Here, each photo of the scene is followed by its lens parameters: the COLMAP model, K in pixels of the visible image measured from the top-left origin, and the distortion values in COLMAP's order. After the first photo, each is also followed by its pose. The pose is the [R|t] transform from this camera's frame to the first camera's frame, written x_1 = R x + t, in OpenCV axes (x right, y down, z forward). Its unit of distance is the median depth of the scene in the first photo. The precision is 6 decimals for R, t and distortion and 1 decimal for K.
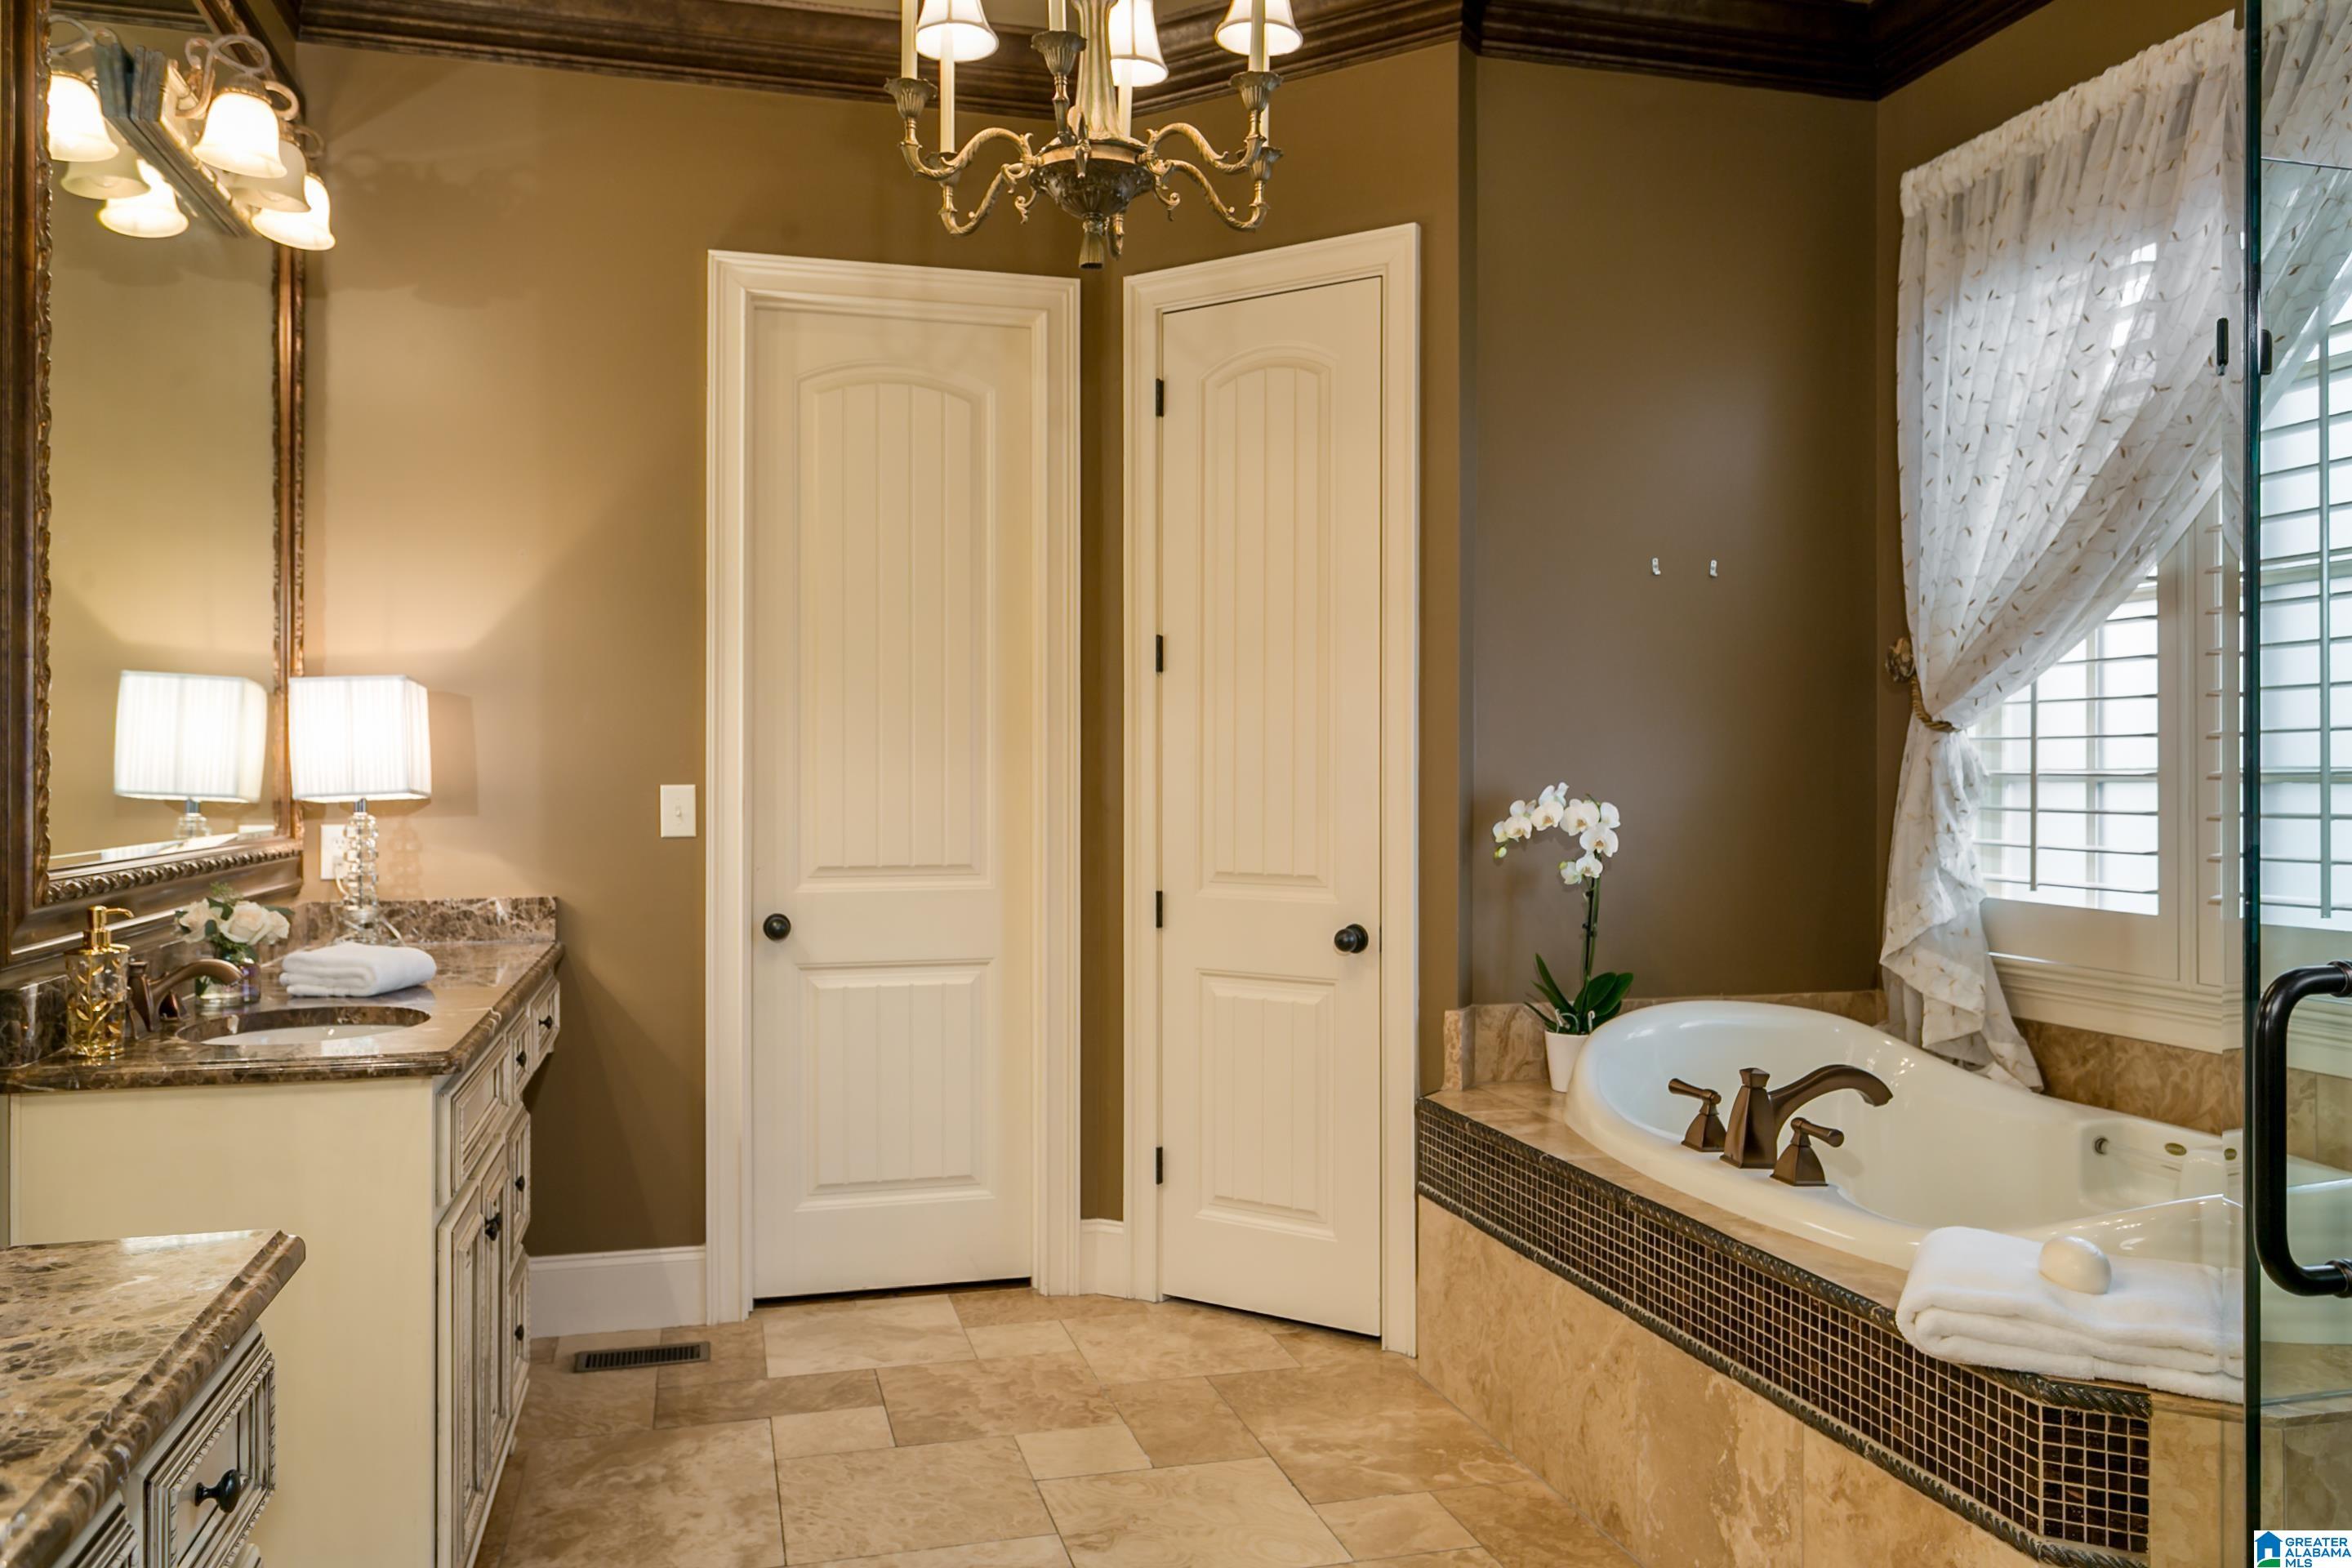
lens RADIAL K [[1757.7, 0, 1170.4], [0, 1757.7, 774.2], [0, 0, 1]] dist [0.031451, 0.016146]
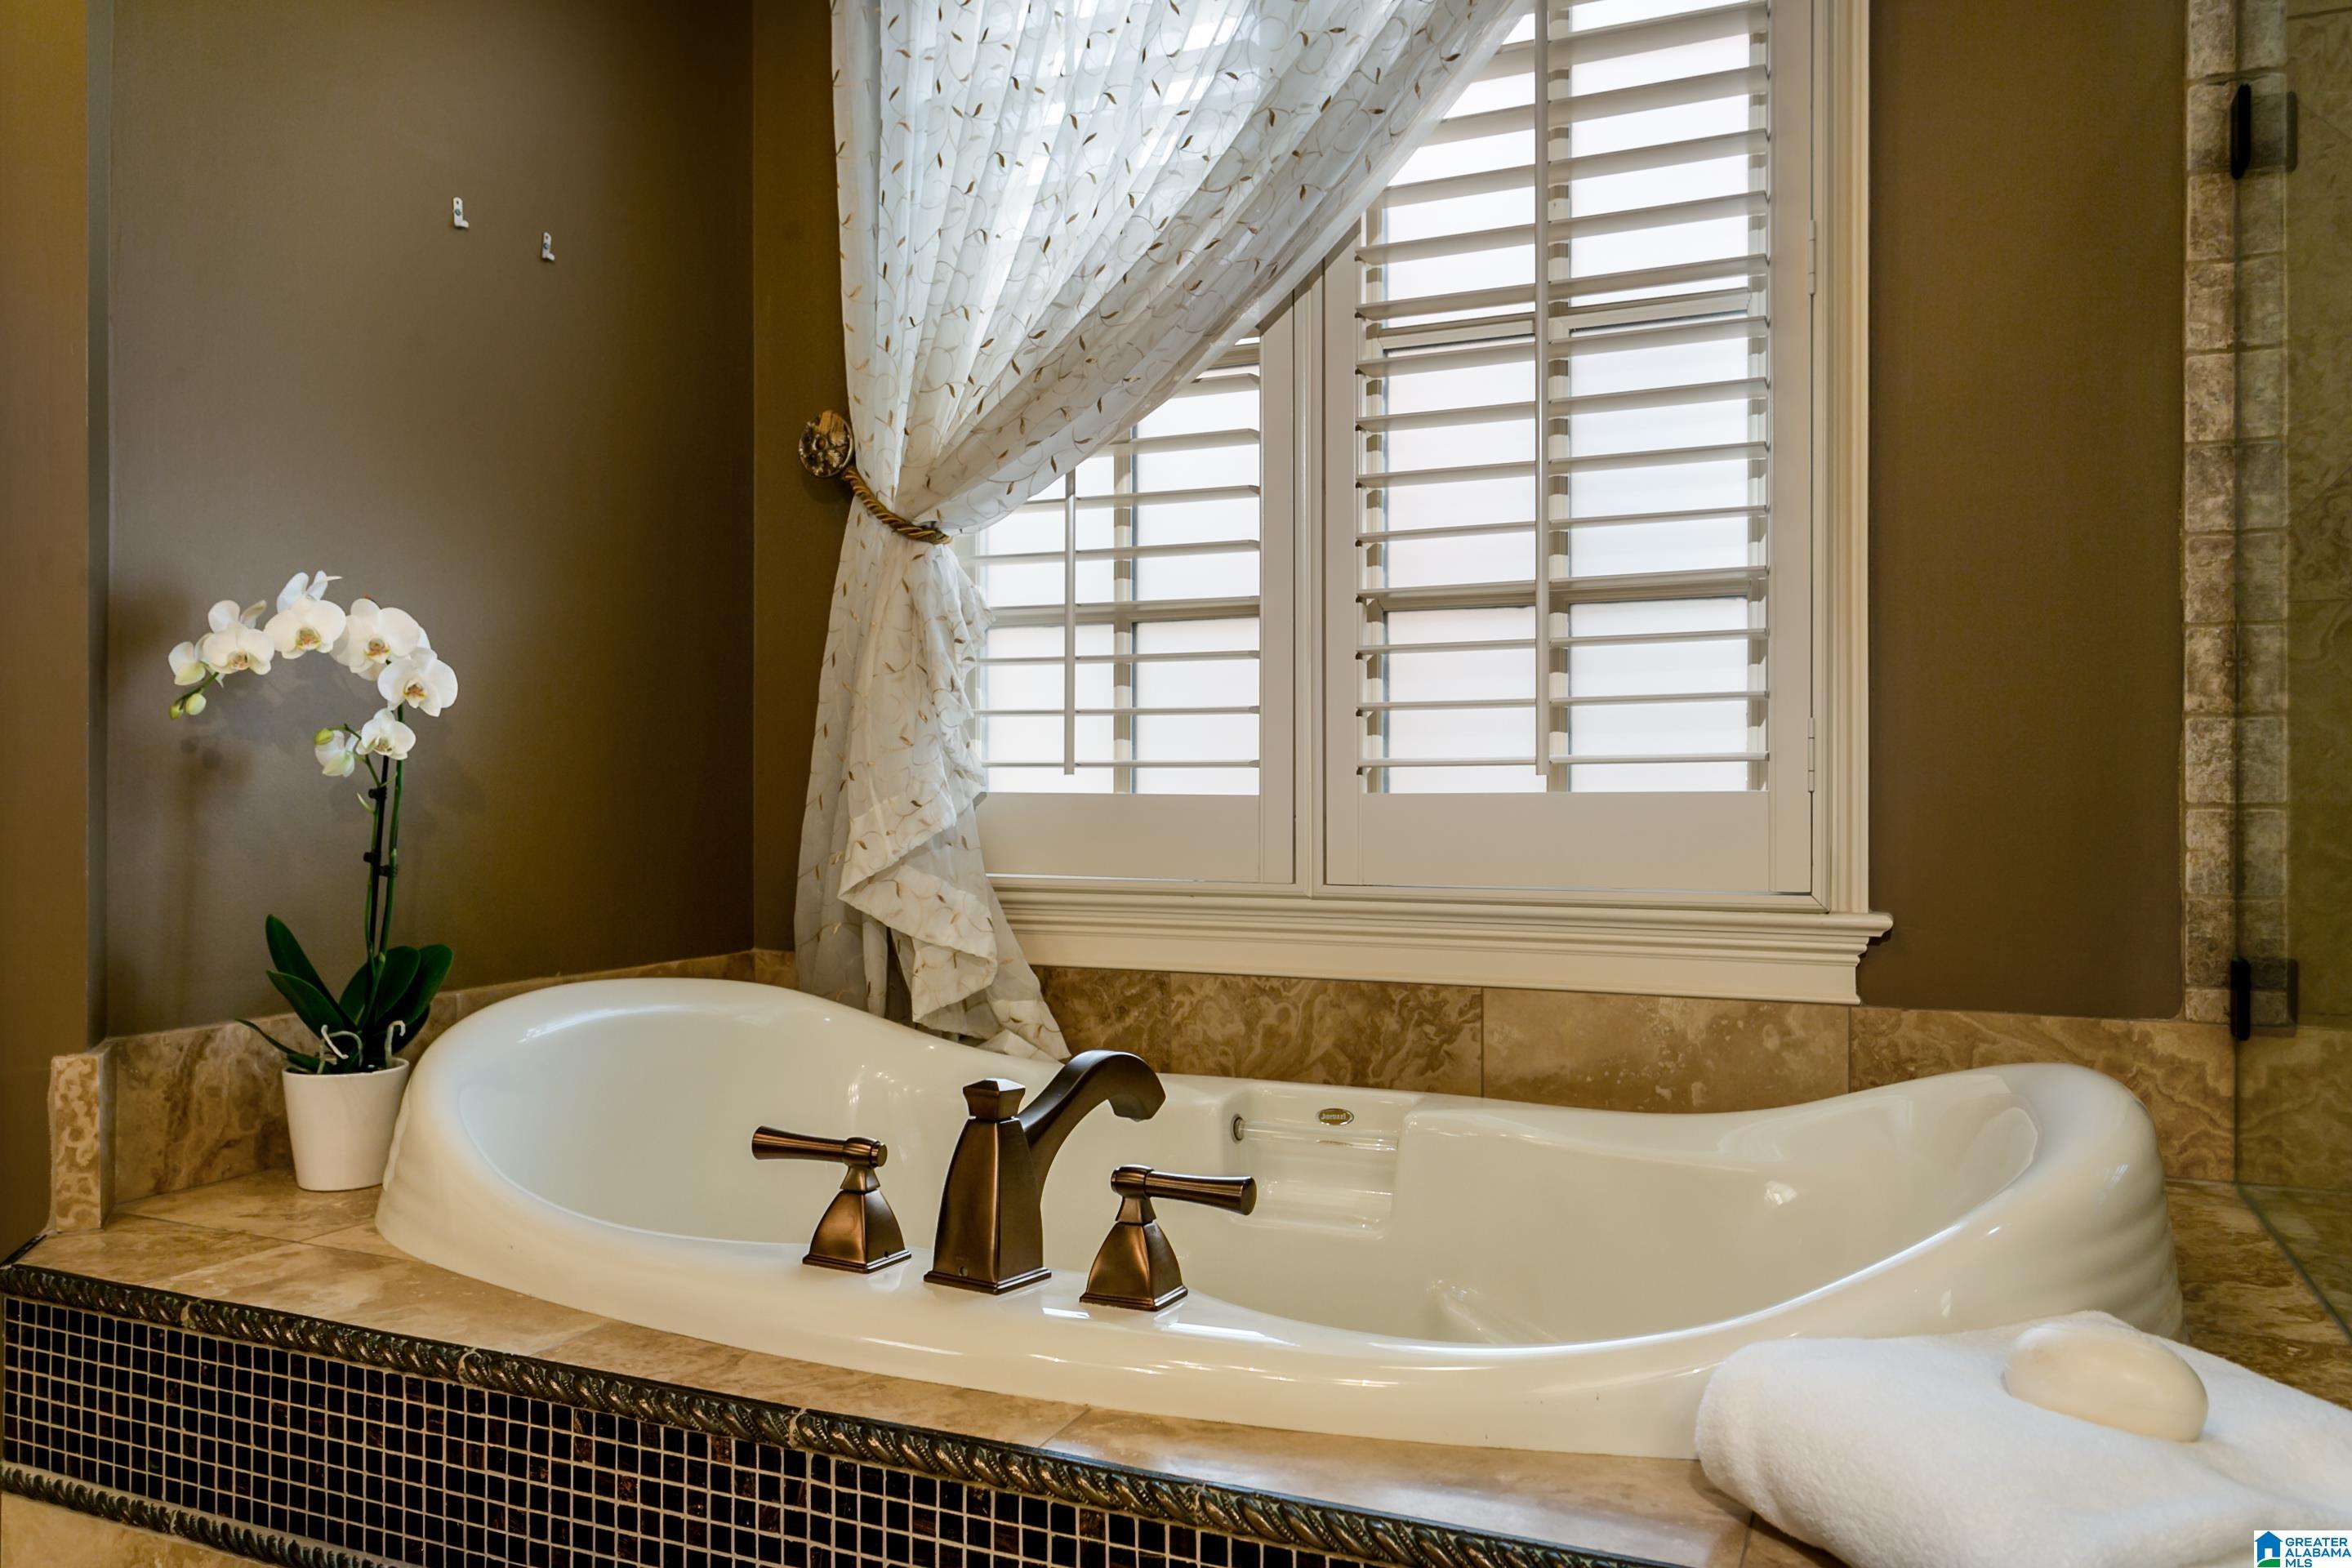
lens RADIAL K [[1757.7, 0, 1177.9], [0, 1757.7, 761.3], [0, 0, 1]] dist [0.031451, 0.016146]
pose [[0.630308, 0.012747, 0.776240, -0.014849], [-0.004914, 0.999911, -0.012429, 0.067214], [-0.776330, 0.004019, 0.630314, 0.521173]]
